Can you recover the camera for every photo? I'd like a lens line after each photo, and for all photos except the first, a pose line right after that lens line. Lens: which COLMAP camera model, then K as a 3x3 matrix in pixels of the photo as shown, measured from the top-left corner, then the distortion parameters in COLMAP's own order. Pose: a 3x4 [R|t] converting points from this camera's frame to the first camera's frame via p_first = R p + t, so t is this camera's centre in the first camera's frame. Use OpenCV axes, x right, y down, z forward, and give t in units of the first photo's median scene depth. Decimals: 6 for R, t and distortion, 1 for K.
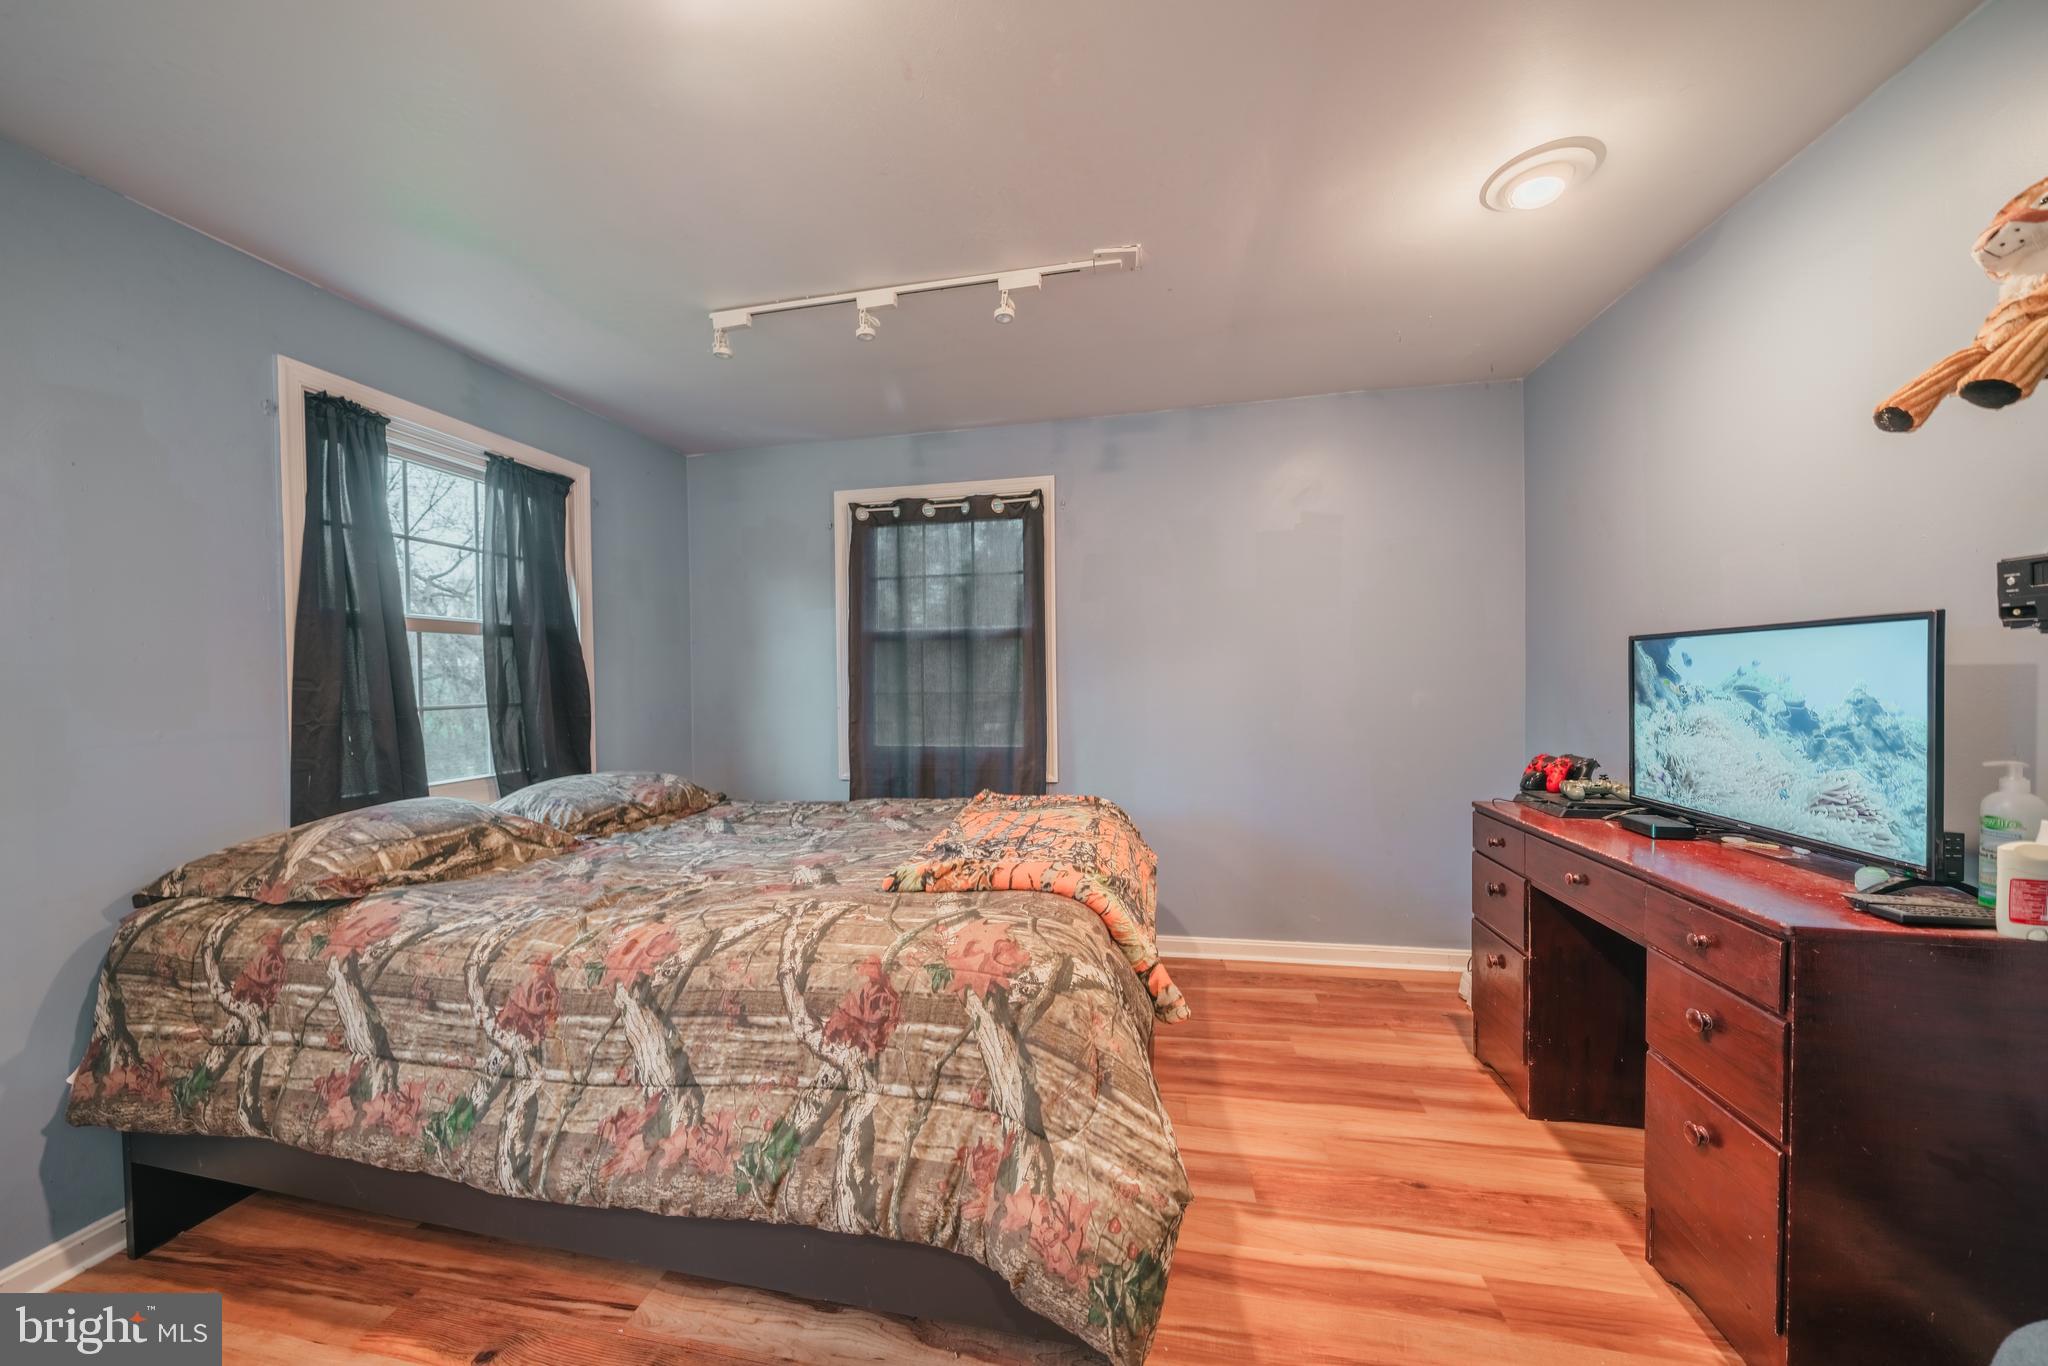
lens RADIAL K [[694.3, 0, 1012.5], [0, 694.3, 692.2], [0, 0, 1]] dist [-0.006183, 0.000020]
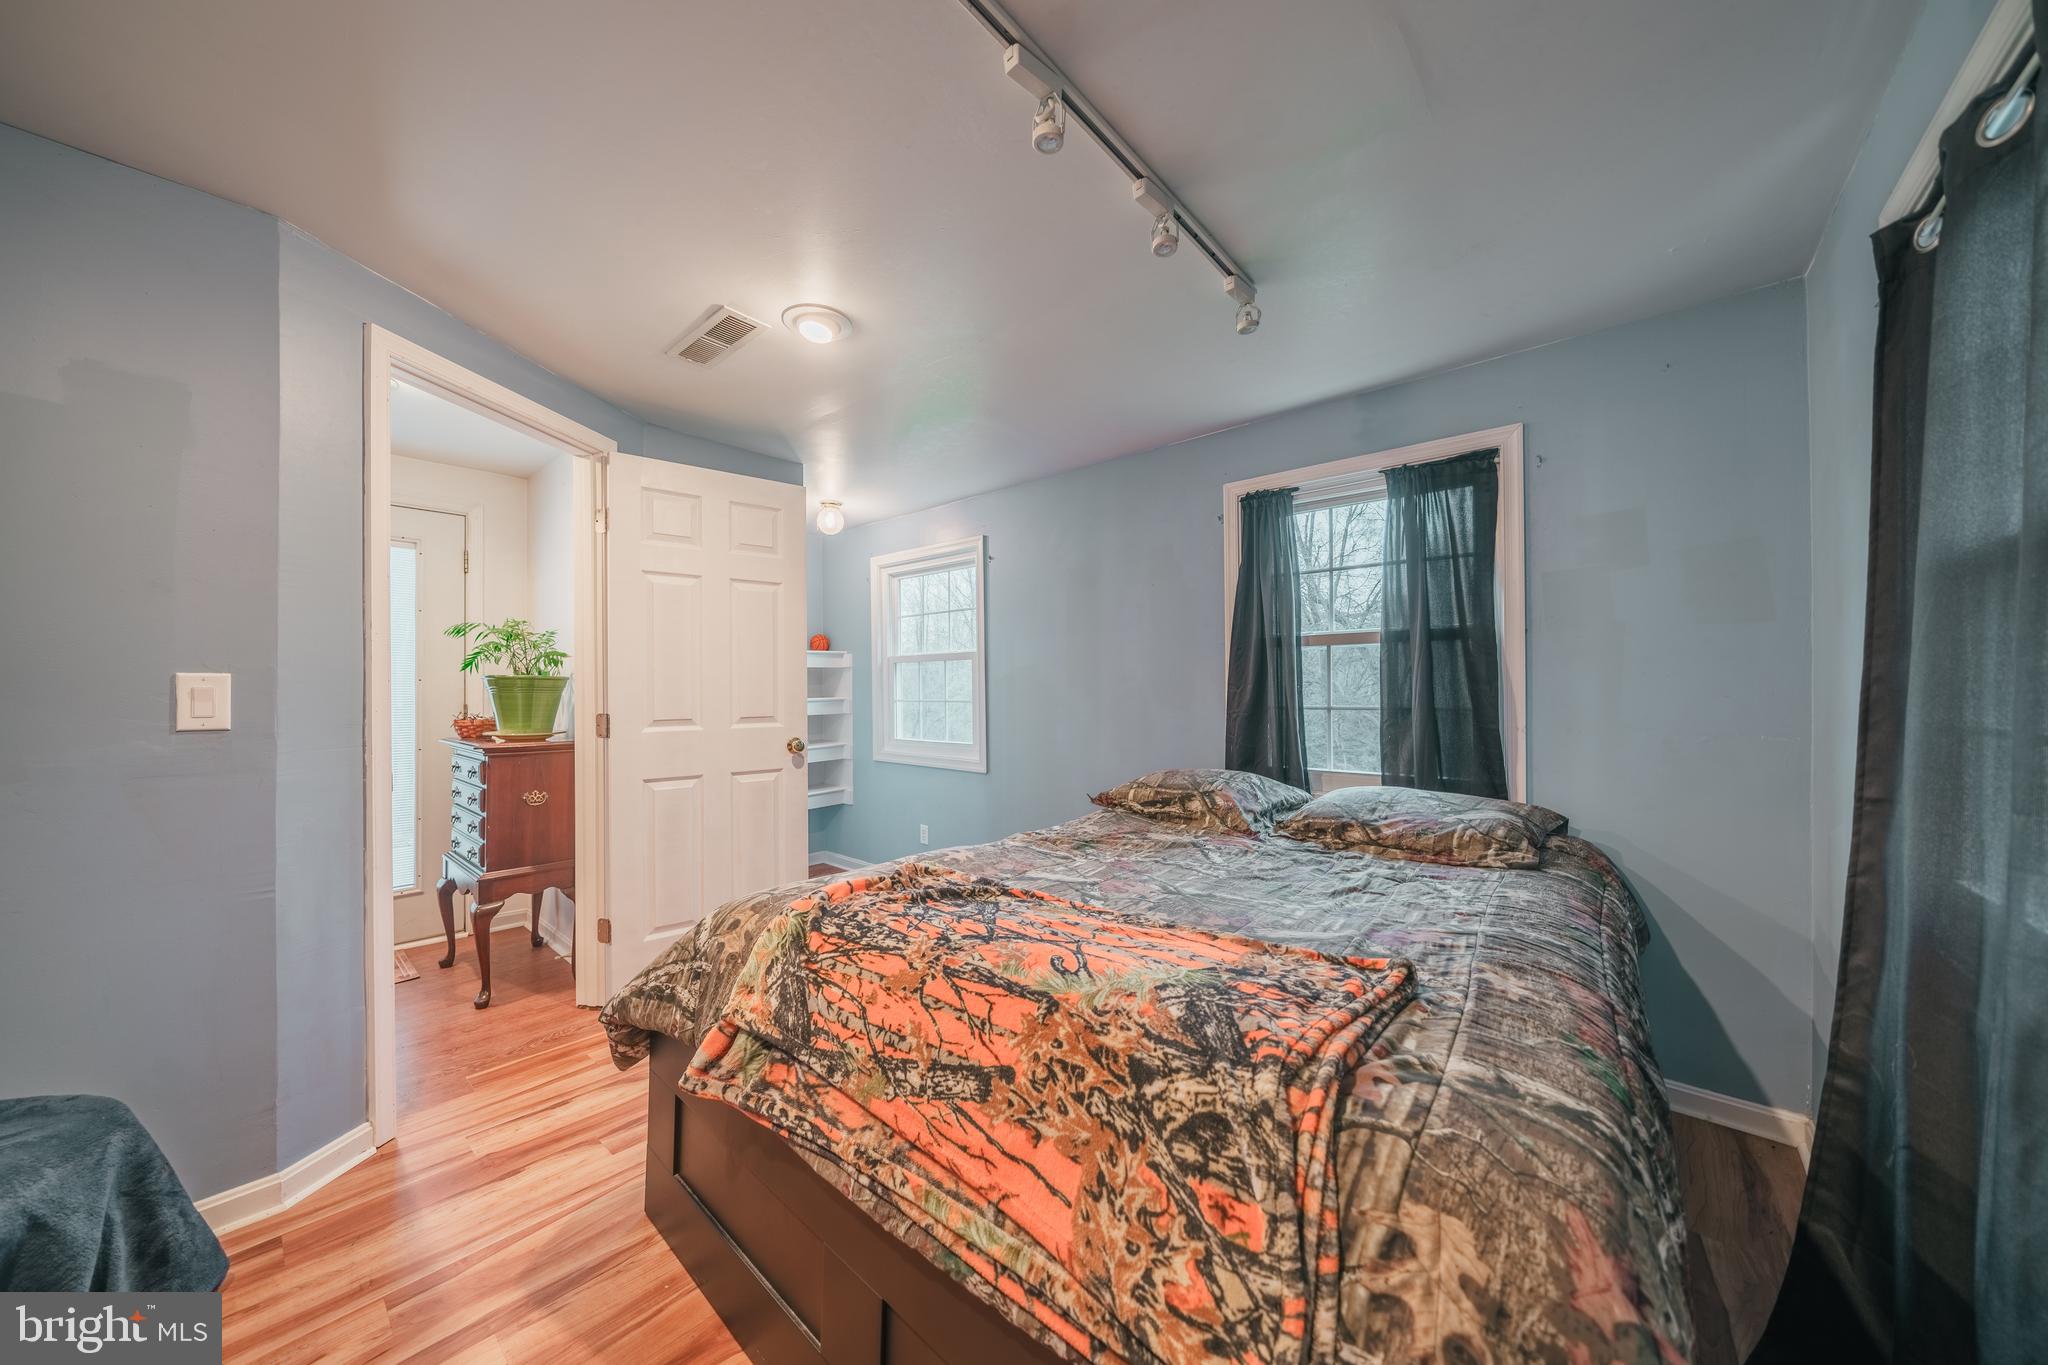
lens RADIAL K [[694.3, 0, 1012.5], [0, 694.3, 691.7], [0, 0, 1]] dist [-0.006183, 0.000020]
pose [[-0.513583, 0.011407, -0.857964, 0.618277], [-0.008964, 0.999786, 0.018658, -0.029636], [0.857993, 0.017273, -0.513371, 1.473485]]
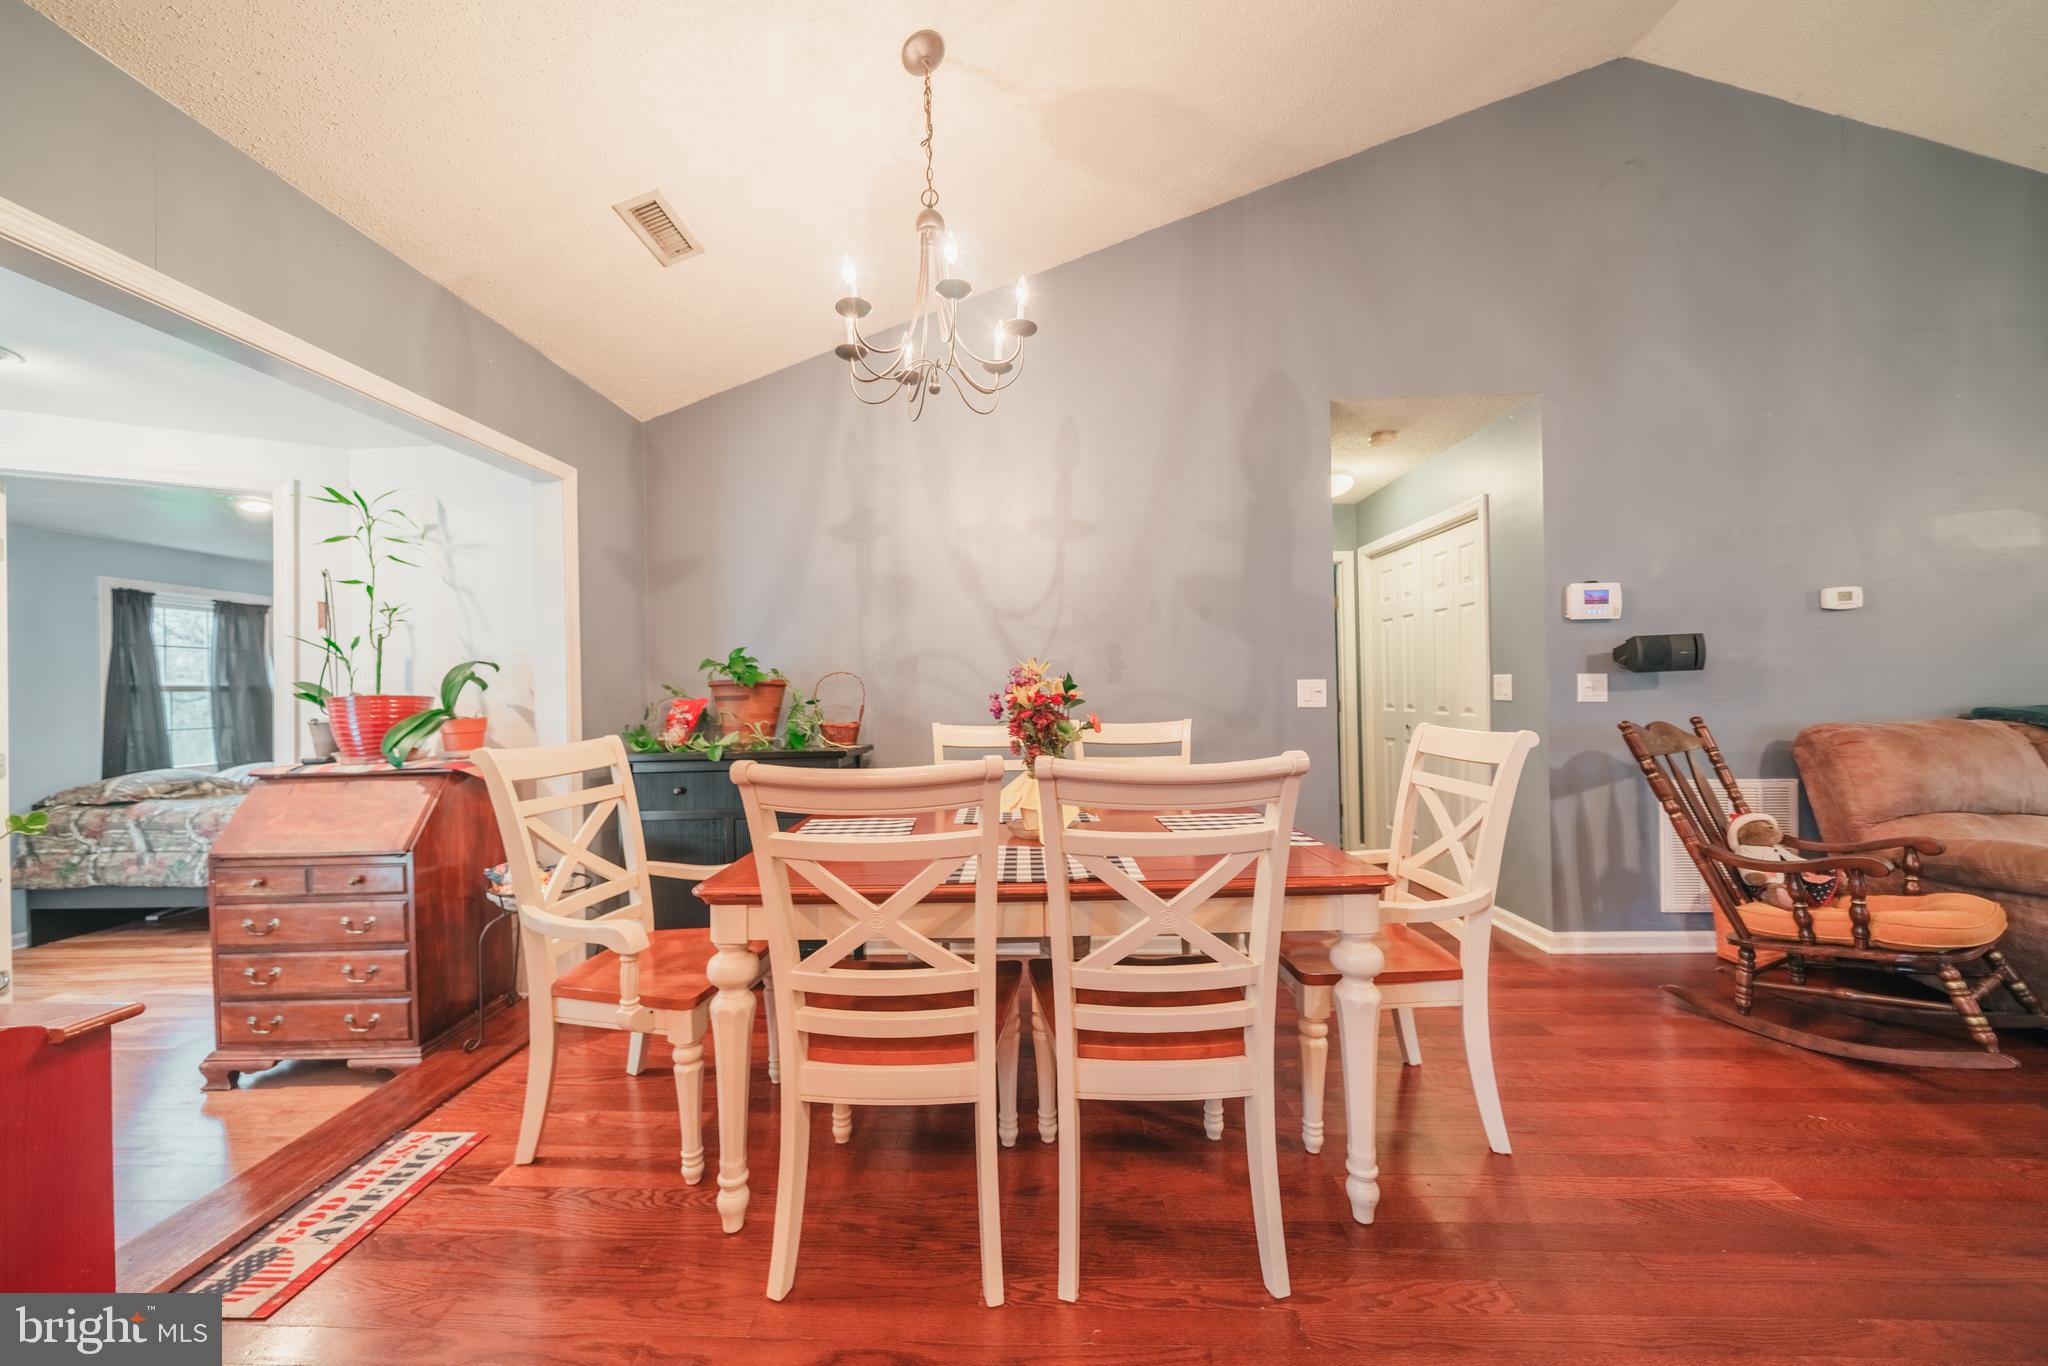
lens RADIAL K [[694.3, 0, 1012.5], [0, 694.3, 692.2], [0, 0, 1]] dist [-0.006183, 0.000020]
pose [[0.985903, -0.004414, 0.167257, 1.612584], [0.008188, 0.999727, -0.021886, -0.028444], [-0.167115, 0.022947, 0.985670, -1.825637]]
